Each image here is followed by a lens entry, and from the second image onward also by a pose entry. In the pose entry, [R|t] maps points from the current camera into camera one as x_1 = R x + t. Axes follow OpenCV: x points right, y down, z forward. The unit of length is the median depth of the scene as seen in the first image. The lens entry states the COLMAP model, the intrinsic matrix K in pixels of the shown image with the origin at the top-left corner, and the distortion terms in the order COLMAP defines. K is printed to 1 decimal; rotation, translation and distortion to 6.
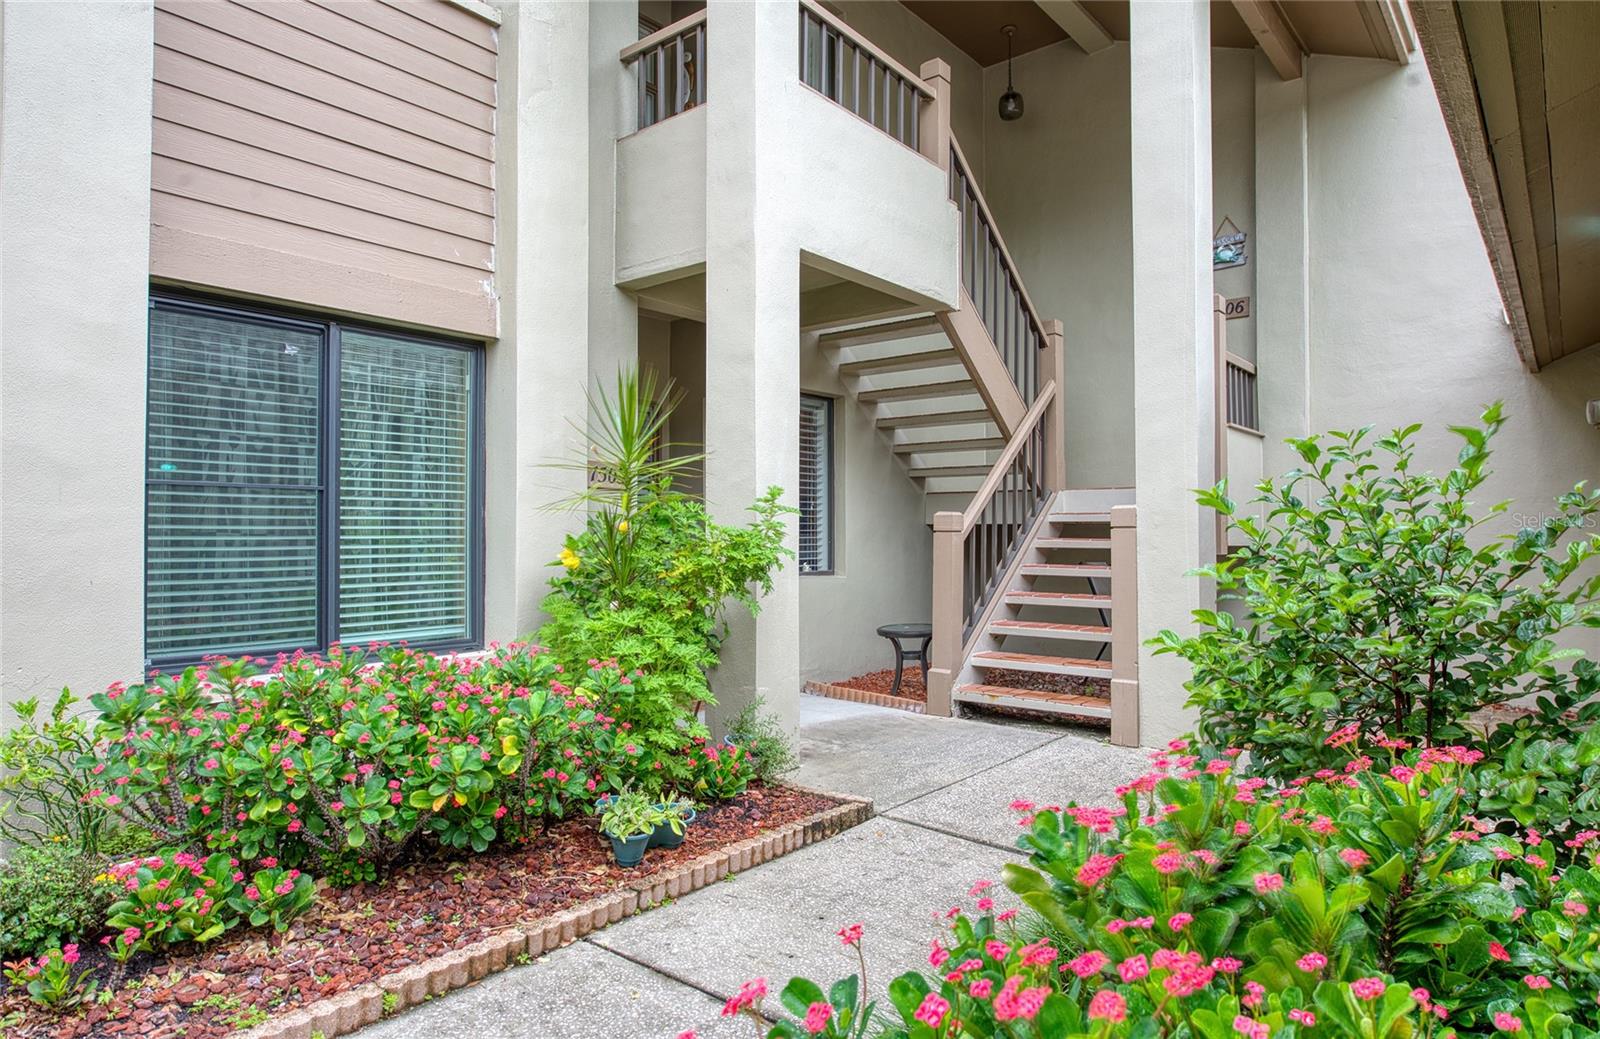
lens RADIAL K [[939.4, 0, 800.0], [0, 939.4, 519.5], [0, 0, 1]] dist [0.000803, 0.000248]
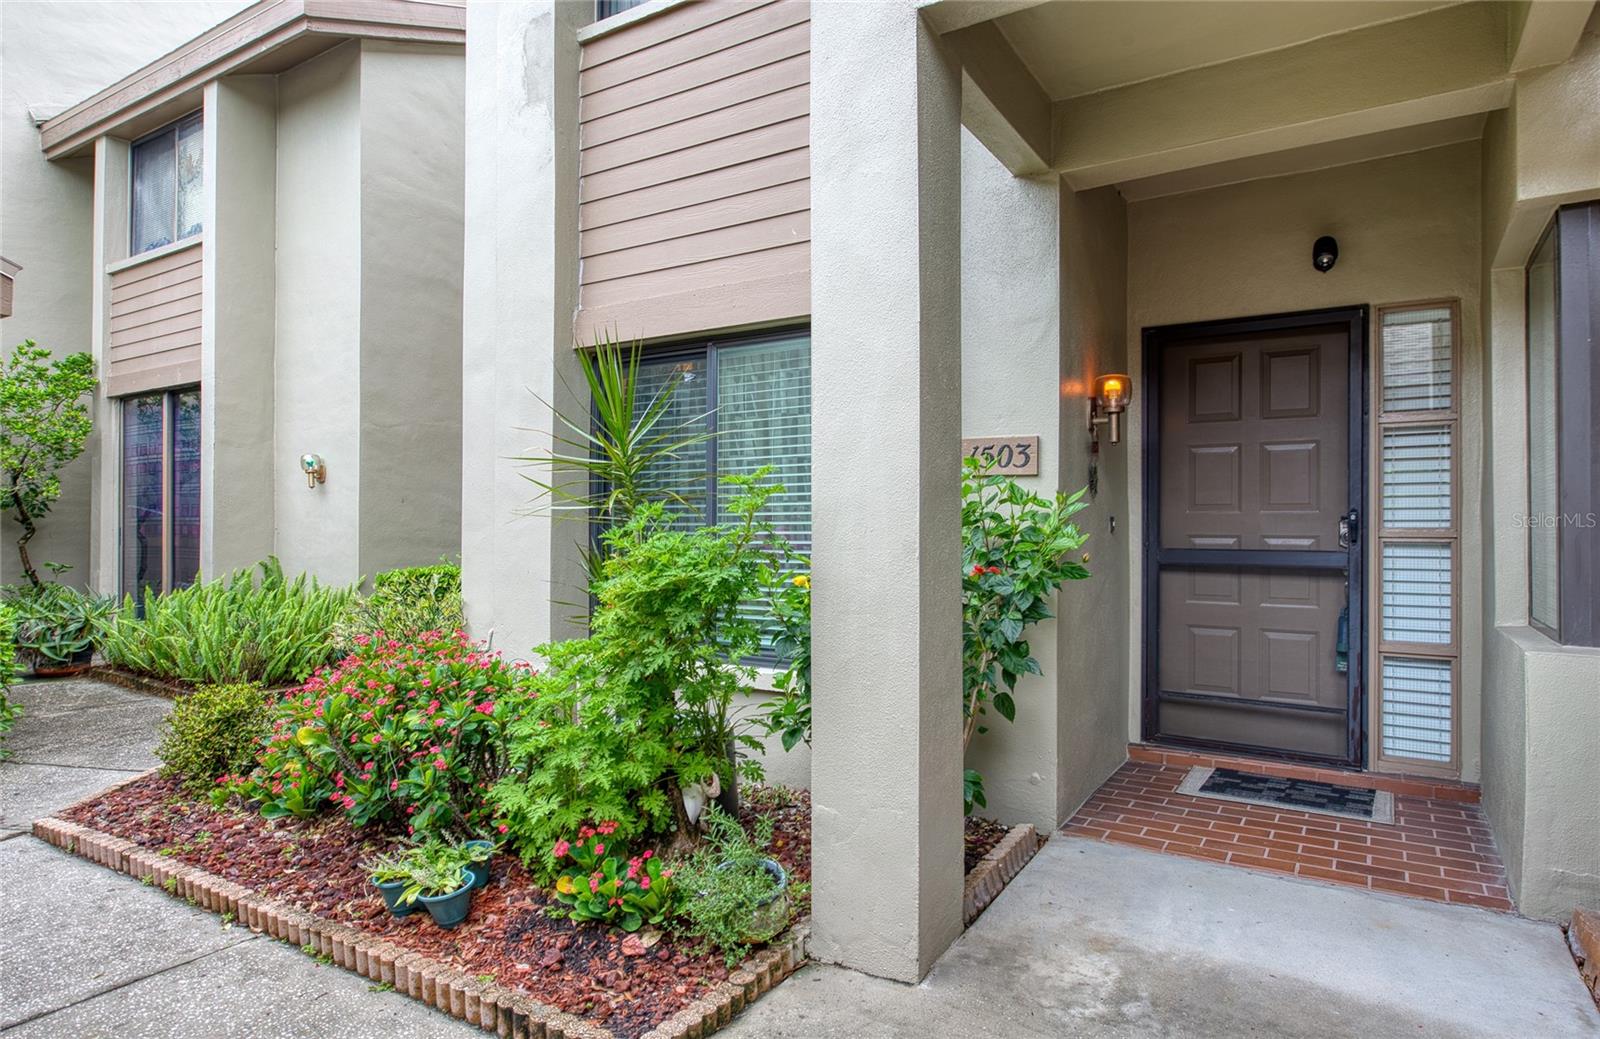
lens RADIAL K [[935.4, 0, 800.0], [0, 935.4, 519.5], [0, 0, 1]] dist [0.003513, 0.000914]
pose [[0.131265, -0.008942, -0.991307, 0.585040], [0.020062, 0.999778, -0.006362, 0.001199], [0.991144, -0.019053, 0.131415, 0.971139]]
